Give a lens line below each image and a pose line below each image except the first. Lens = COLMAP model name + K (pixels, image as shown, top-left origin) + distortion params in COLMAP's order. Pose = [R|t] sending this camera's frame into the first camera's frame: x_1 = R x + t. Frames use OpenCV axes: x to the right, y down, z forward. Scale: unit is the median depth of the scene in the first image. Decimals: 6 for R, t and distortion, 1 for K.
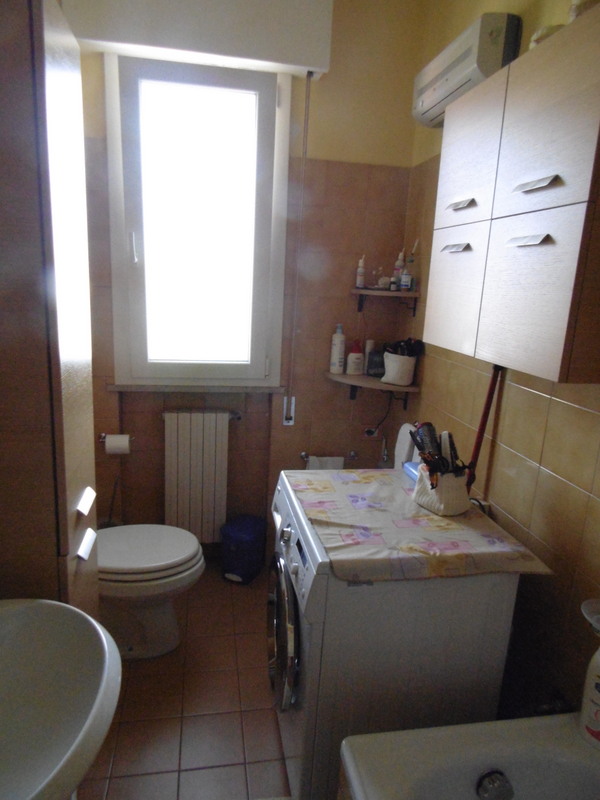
lens RADIAL K [[526.5, 0, 300.0], [0, 526.5, 400.0], [0, 0, 1]] dist [0.014576, -0.004277]
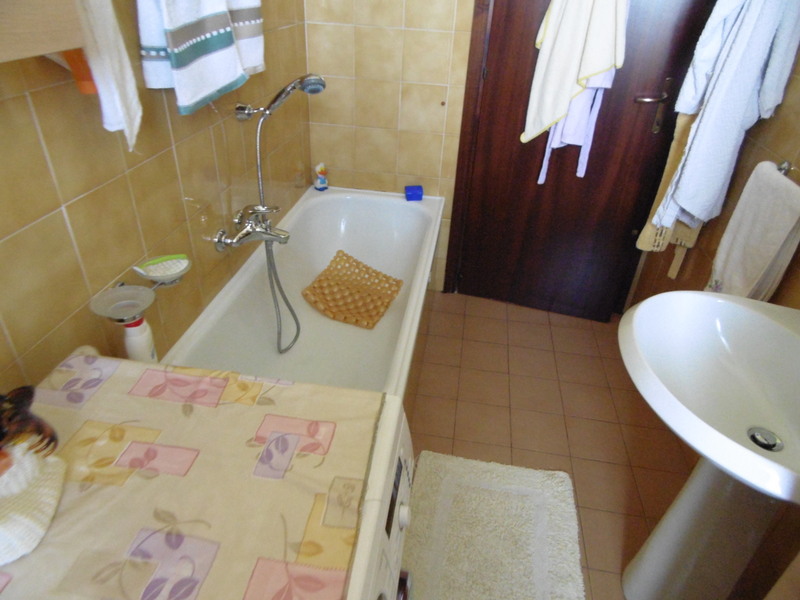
lens RADIAL K [[526.5, 0, 400.0], [0, 526.5, 300.0], [0, 0, 1]] dist [0.014576, -0.004277]
pose [[-0.941001, -0.254106, 0.223488, -0.068072], [-0.020152, 0.701325, 0.712557, -0.218055], [-0.337803, 0.666013, -0.665069, 1.171558]]
